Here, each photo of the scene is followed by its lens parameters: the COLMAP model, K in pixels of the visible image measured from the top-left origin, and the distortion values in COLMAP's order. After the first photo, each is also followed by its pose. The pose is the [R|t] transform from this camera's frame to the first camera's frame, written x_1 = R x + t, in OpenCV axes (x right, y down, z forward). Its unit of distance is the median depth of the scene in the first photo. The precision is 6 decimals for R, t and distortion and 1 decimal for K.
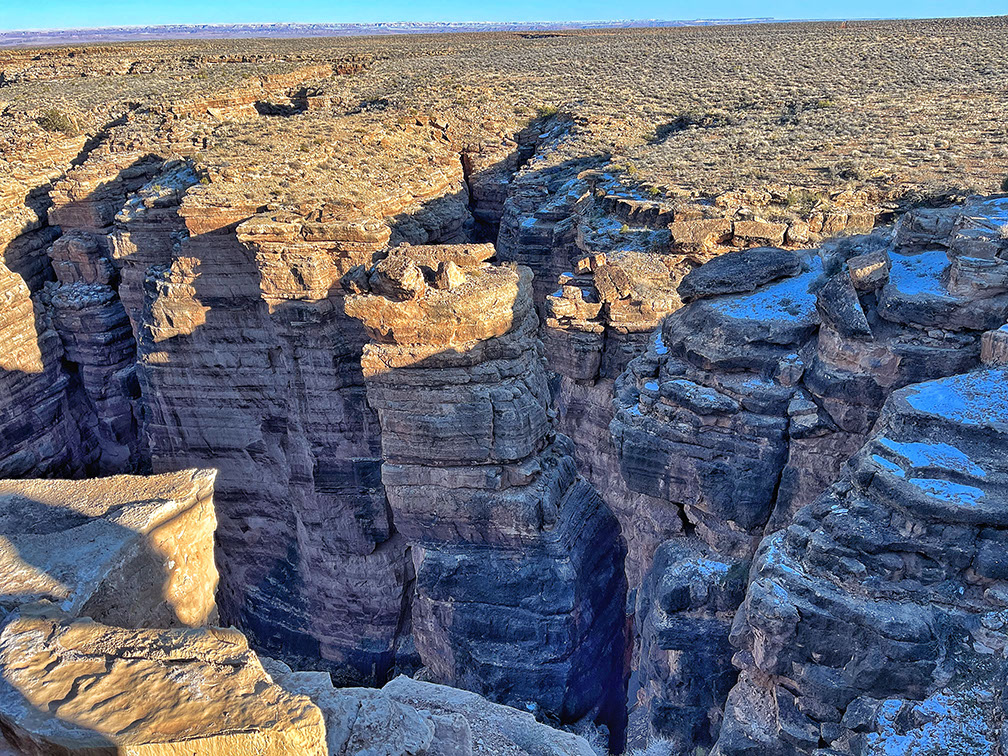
lens RADIAL K [[759.2, 0, 496.5], [0, 759.2, 374.4], [0, 0, 1]] dist [0.091280, -0.120628]
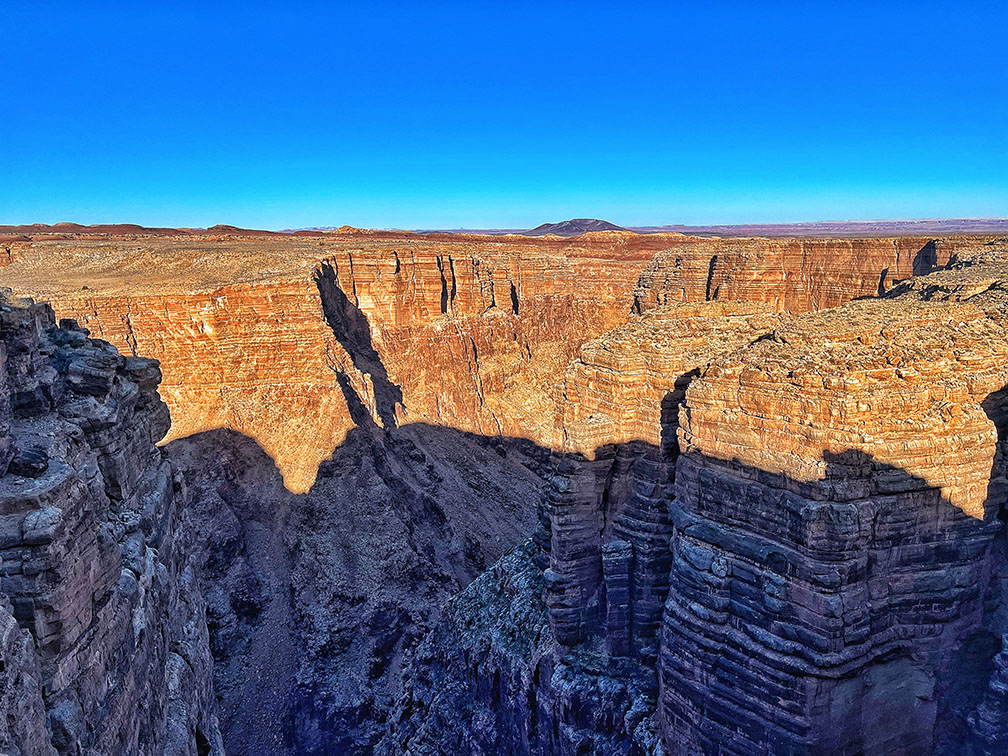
lens RADIAL K [[761.6, 0, 504.0], [0, 761.6, 378.0], [0, 0, 1]] dist [0.088865, -0.118787]
pose [[0.507115, 0.177644, -0.843372, -0.045932], [-0.356358, 0.934185, -0.017504, 0.090390], [0.784757, 0.309419, 0.537045, -0.194659]]
